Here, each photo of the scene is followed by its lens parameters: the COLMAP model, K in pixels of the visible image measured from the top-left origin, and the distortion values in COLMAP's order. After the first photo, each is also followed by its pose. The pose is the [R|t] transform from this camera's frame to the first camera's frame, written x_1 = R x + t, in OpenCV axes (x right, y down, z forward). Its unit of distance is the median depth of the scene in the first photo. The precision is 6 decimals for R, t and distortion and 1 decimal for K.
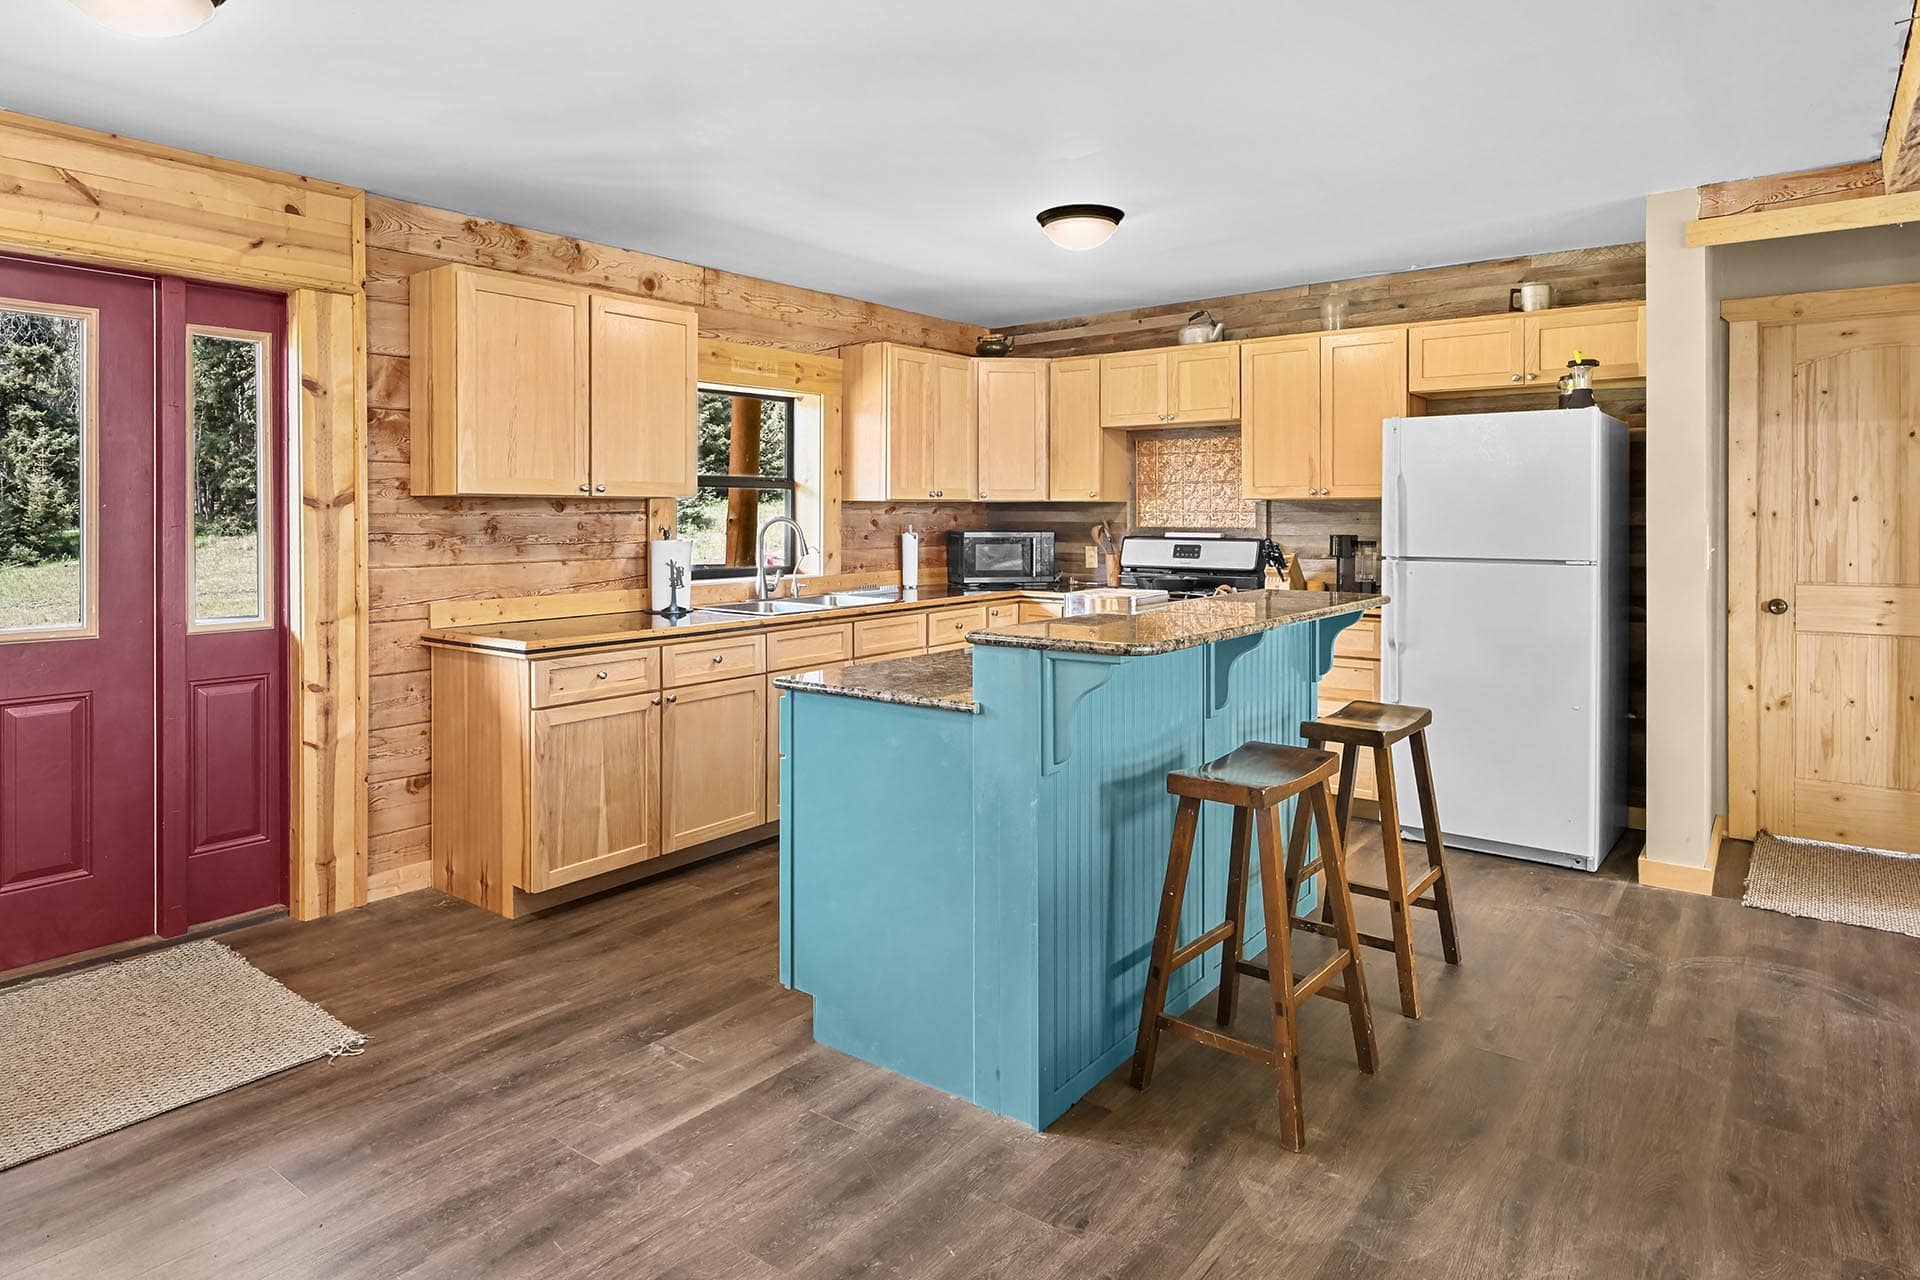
lens RADIAL K [[1143.5, 0, 963.7], [0, 1143.5, 533.3], [0, 0, 1]] dist [0.001704, -0.001108]
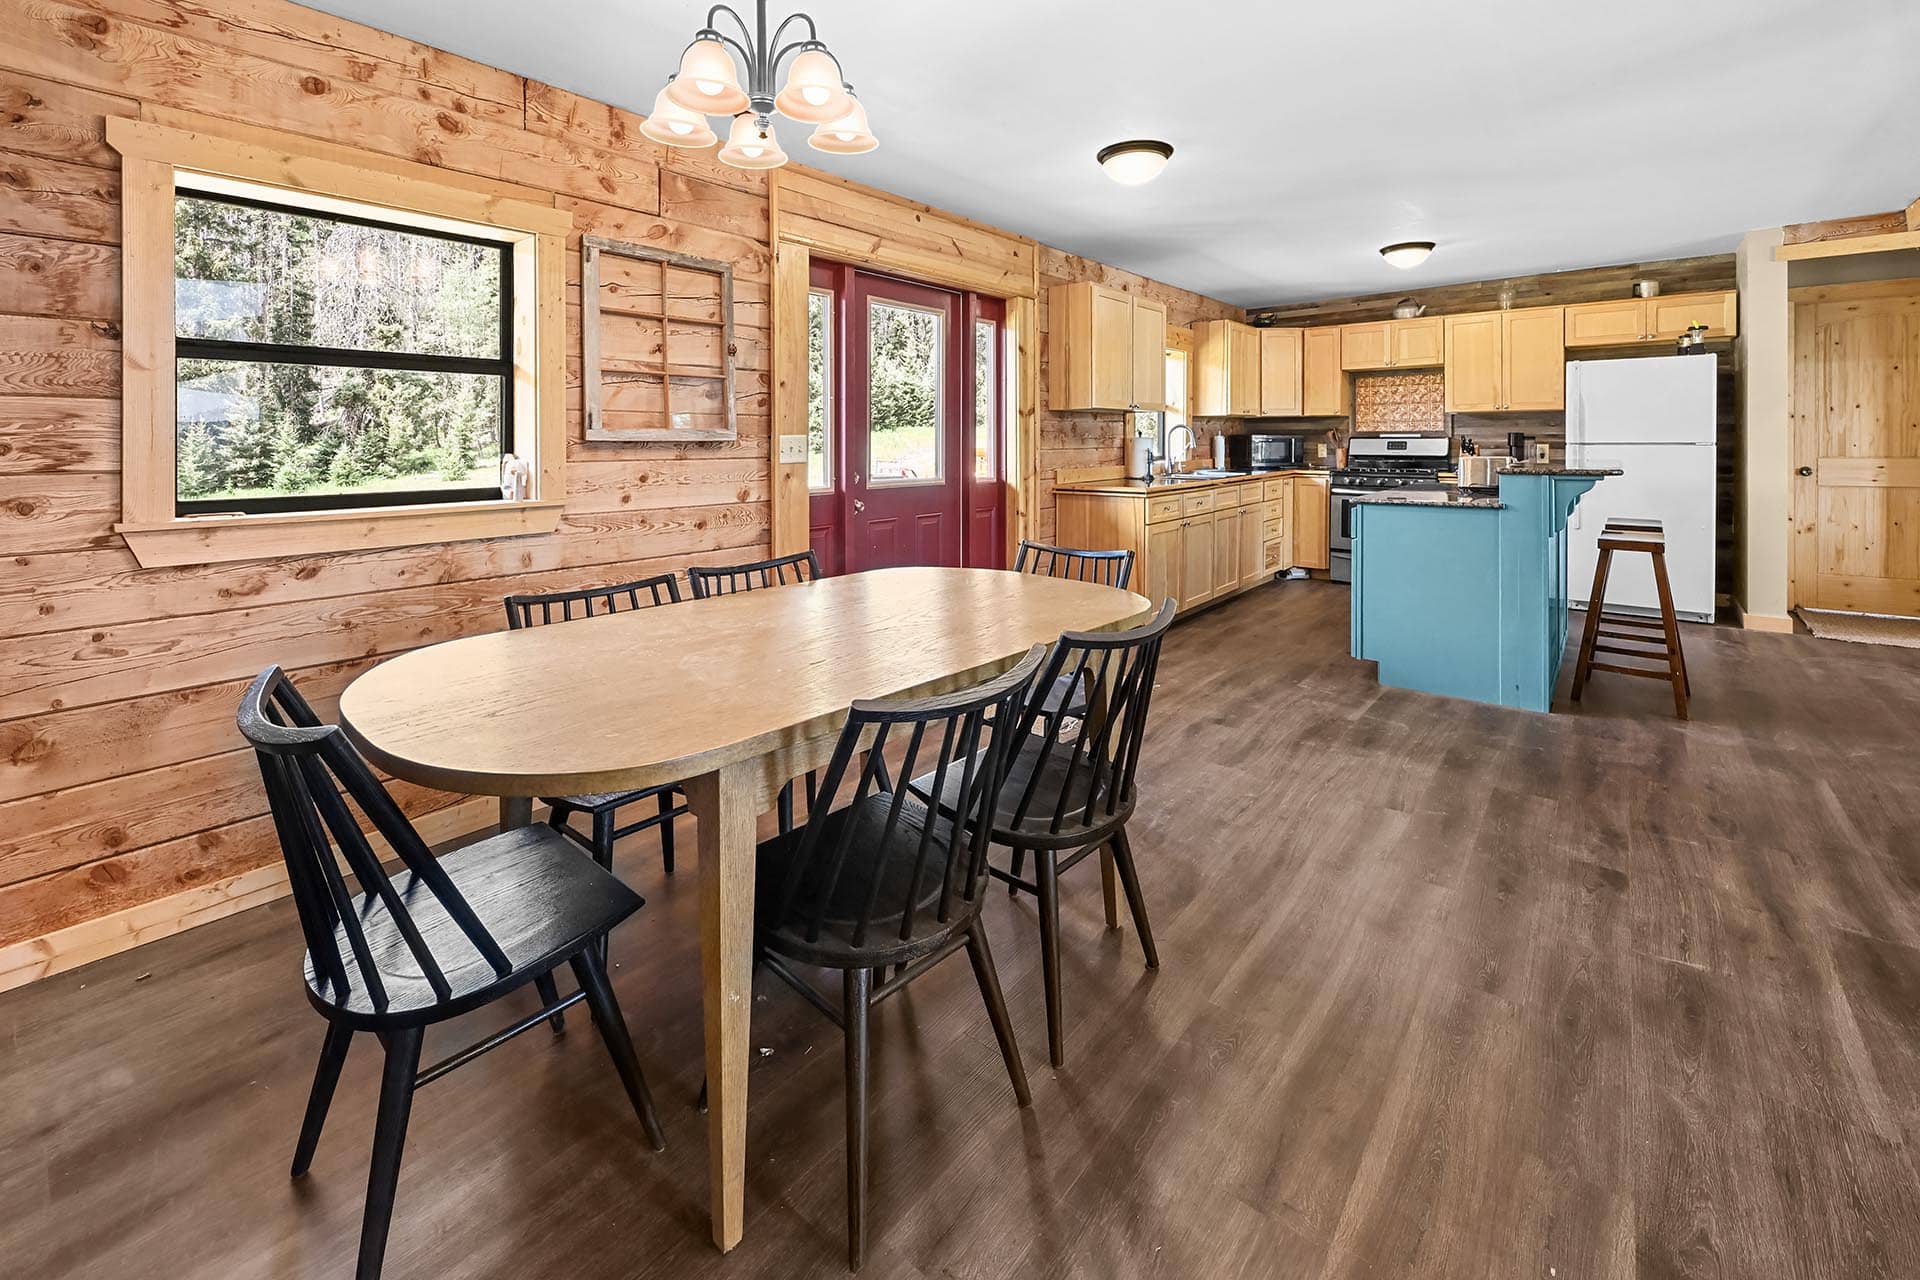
lens RADIAL K [[847.8, 0, 954.2], [0, 847.8, 455.4], [0, 0, 1]] dist [0.000068, 0.000494]
pose [[0.999452, -0.007009, -0.032360, -0.502063], [0.007023, 0.999975, 0.000321, 0.031640], [0.032357, -0.000548, 0.999476, -0.287504]]
